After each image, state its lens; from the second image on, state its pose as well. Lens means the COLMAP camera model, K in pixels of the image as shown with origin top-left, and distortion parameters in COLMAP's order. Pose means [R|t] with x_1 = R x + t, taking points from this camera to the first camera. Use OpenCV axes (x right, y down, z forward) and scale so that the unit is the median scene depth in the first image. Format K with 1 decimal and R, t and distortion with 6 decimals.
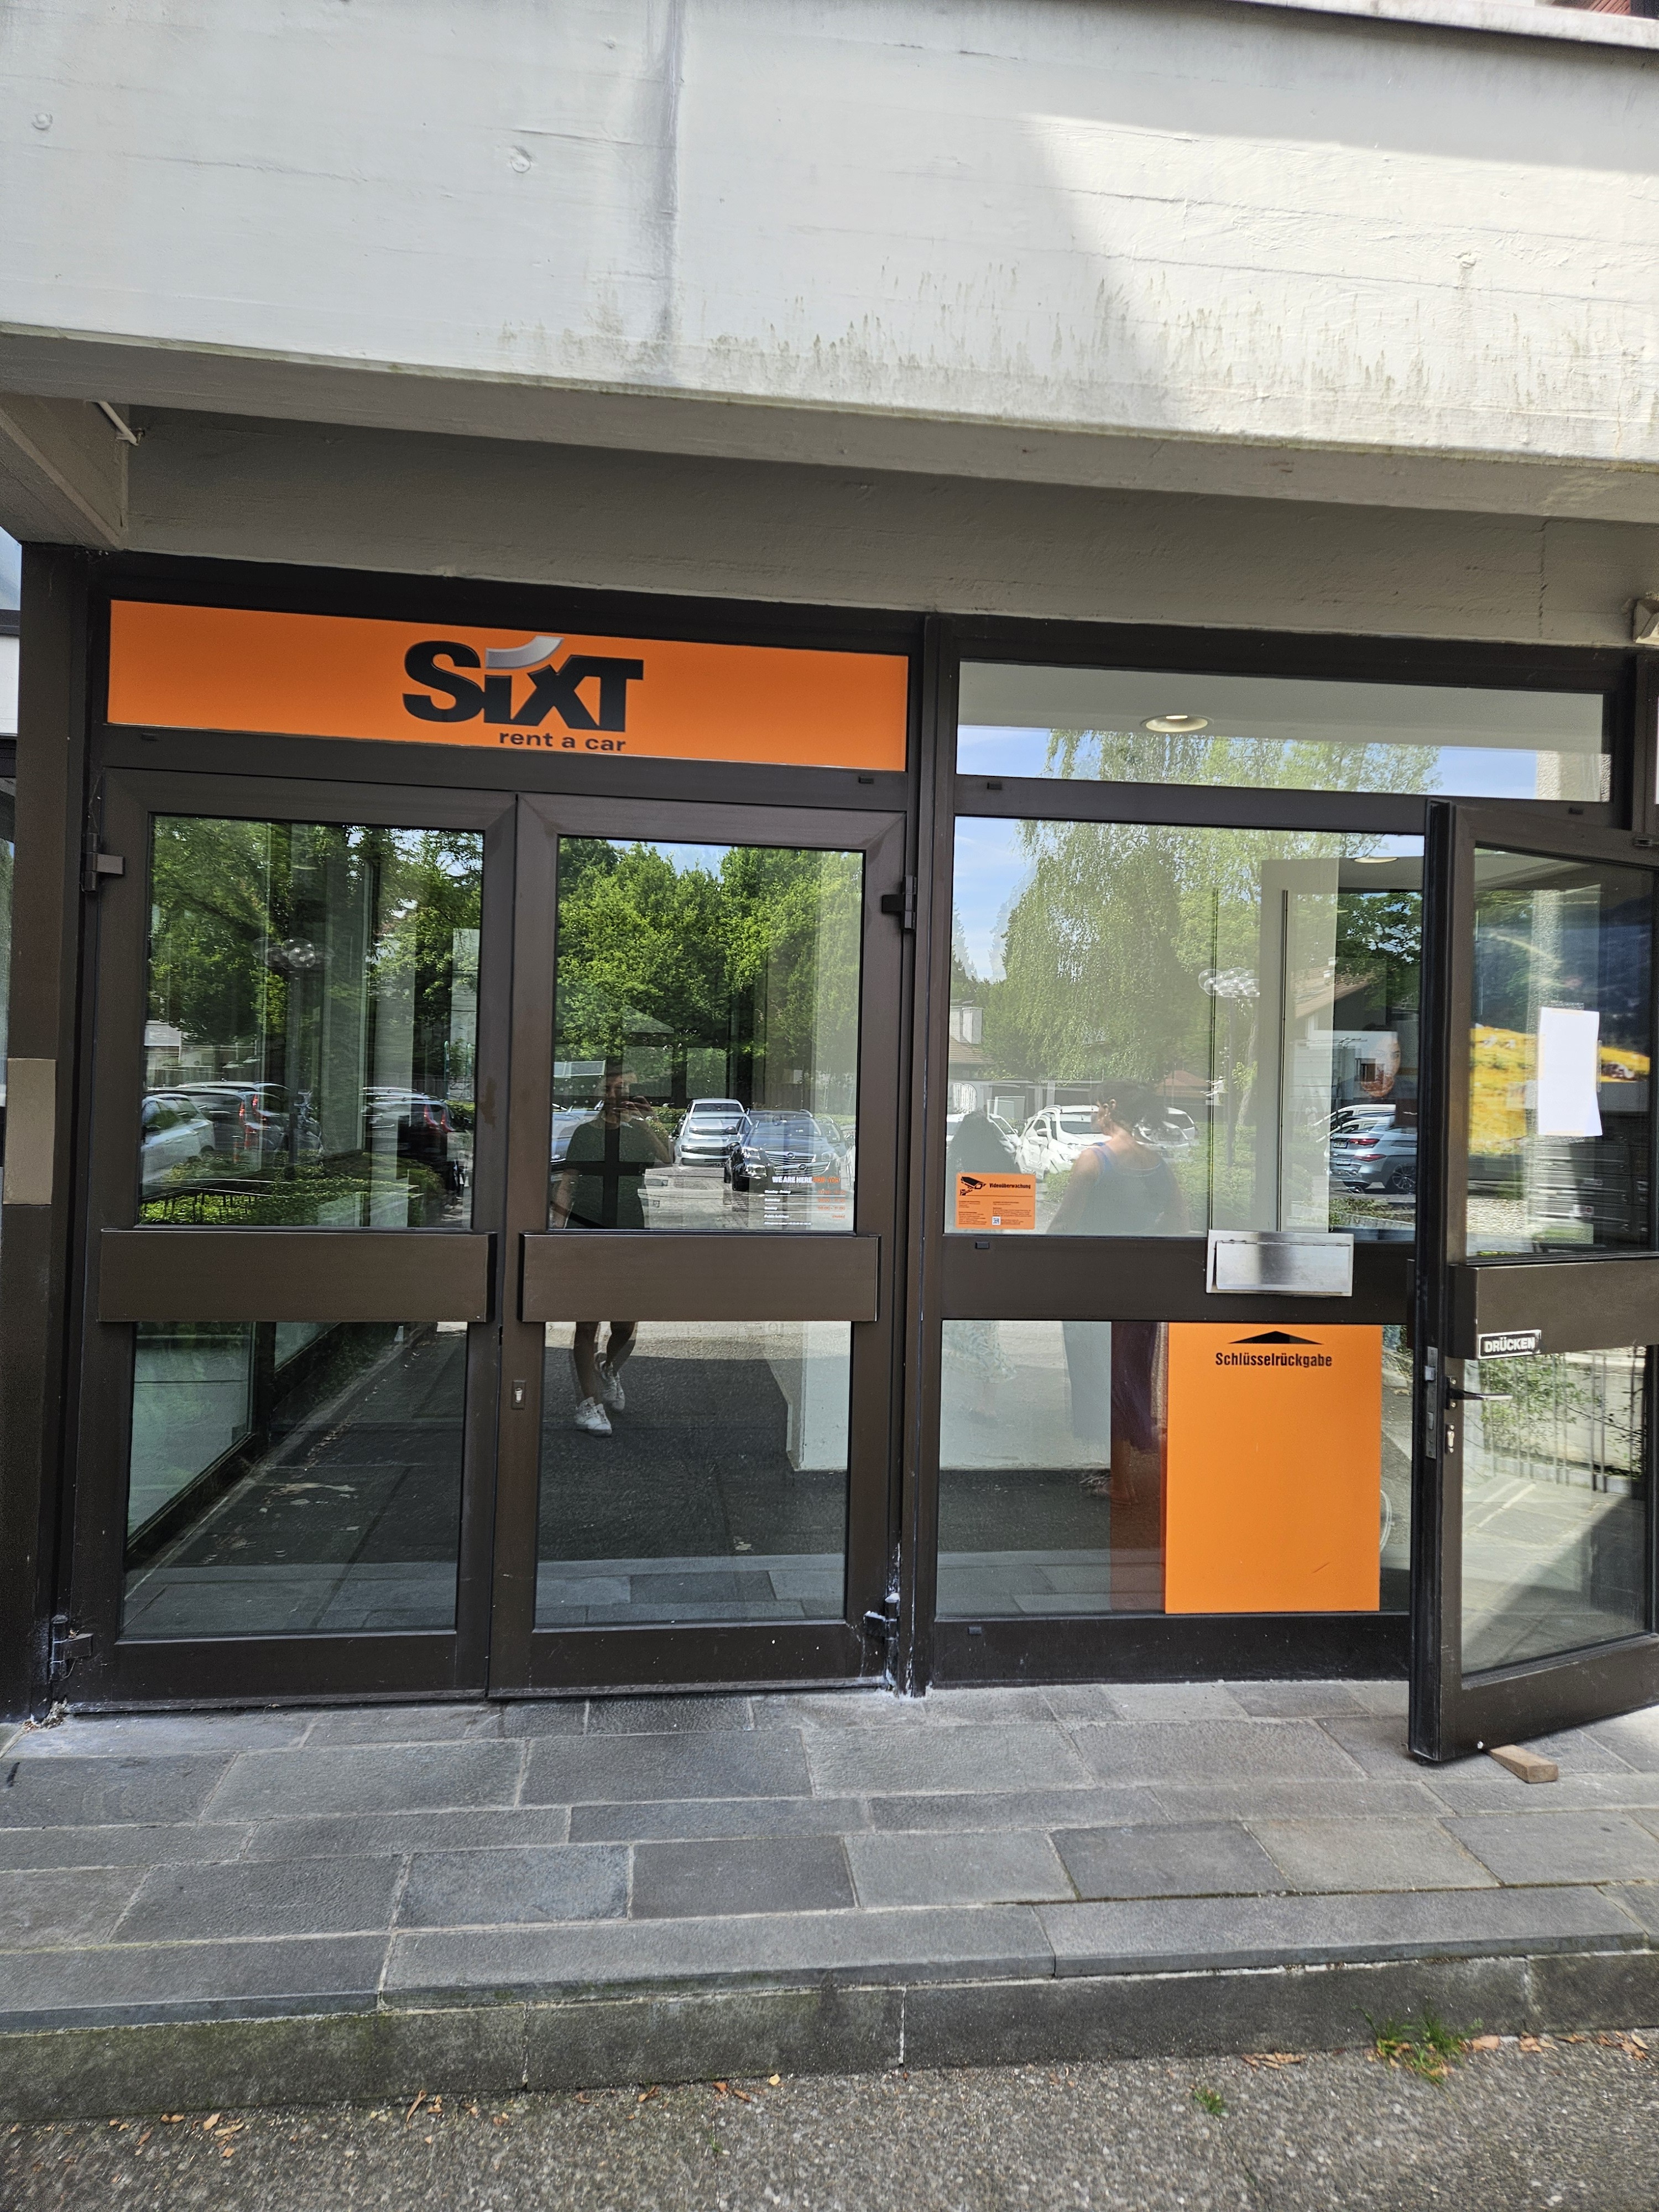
lens RADIAL K [[1438.2, 0, 826.7], [0, 1438.2, 1044.0], [0, 0, 1]] dist [0.053391, -0.001631]
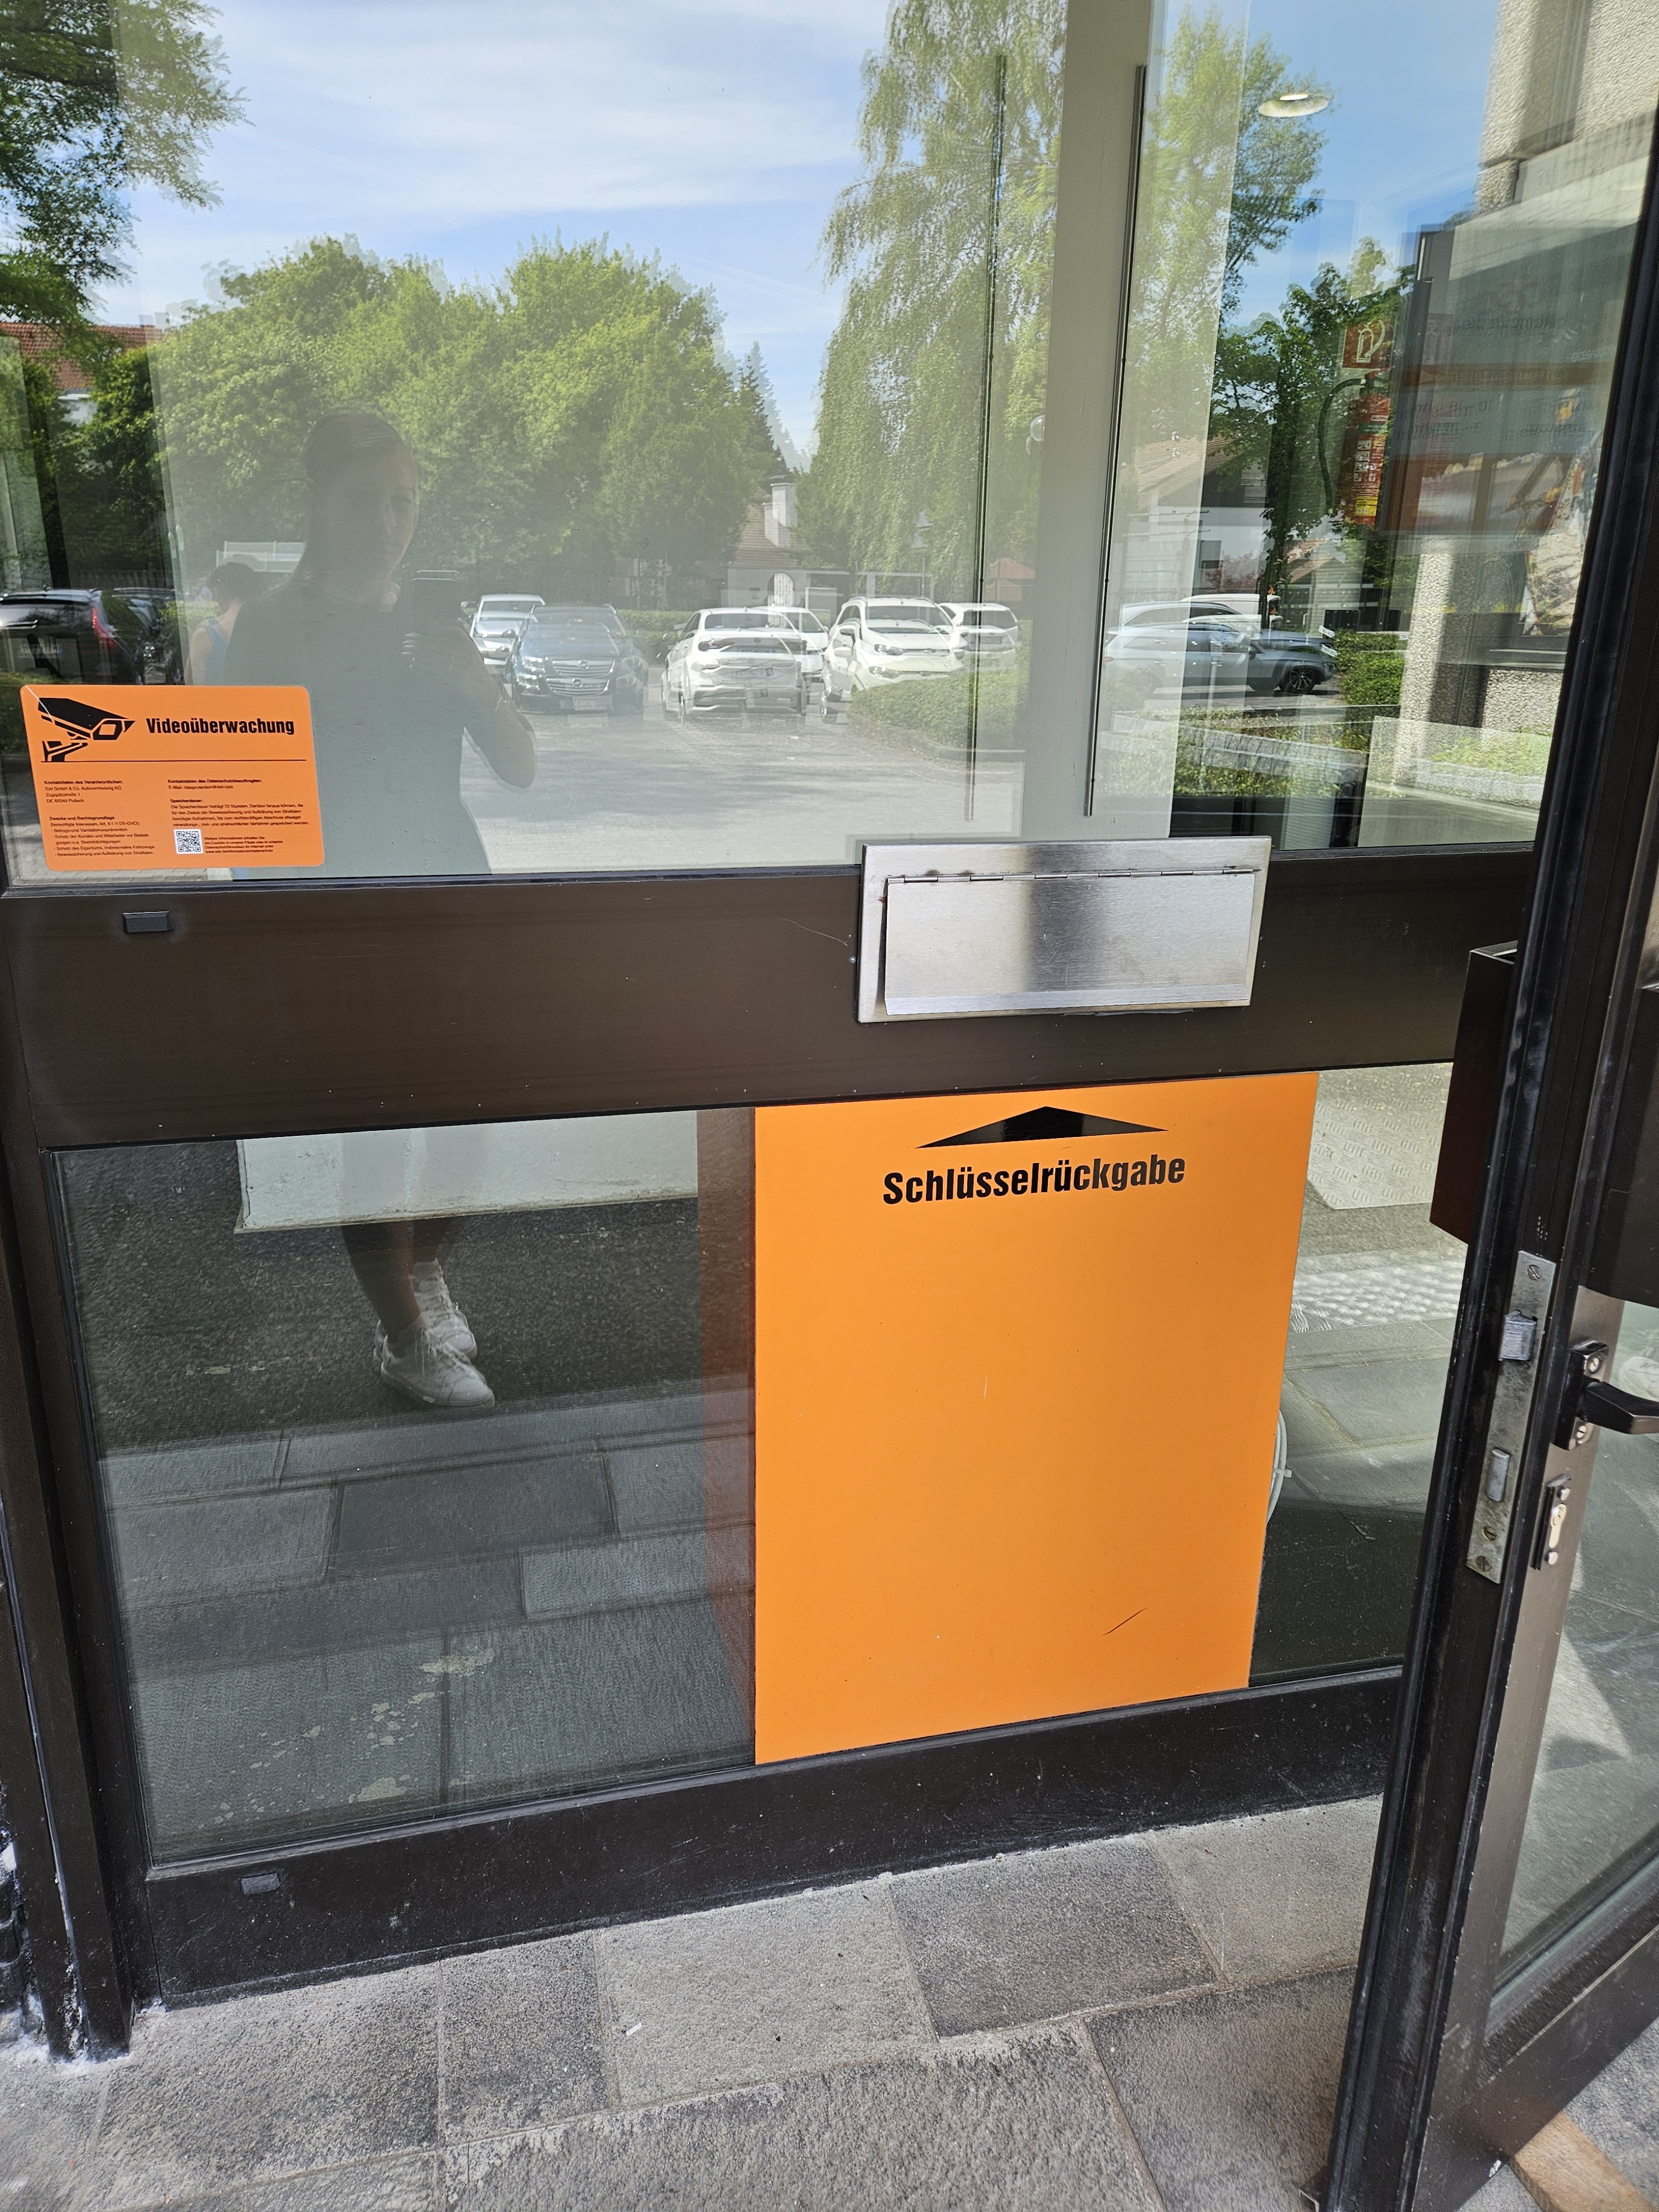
lens RADIAL K [[1438.2, 0, 826.7], [0, 1438.2, 1044.0], [0, 0, 1]] dist [0.053391, -0.001631]
pose [[0.993579, -0.047706, 0.102595, 0.220769], [0.011885, 0.945753, 0.324670, 0.063753], [-0.112518, -0.321366, 0.940247, 0.675529]]
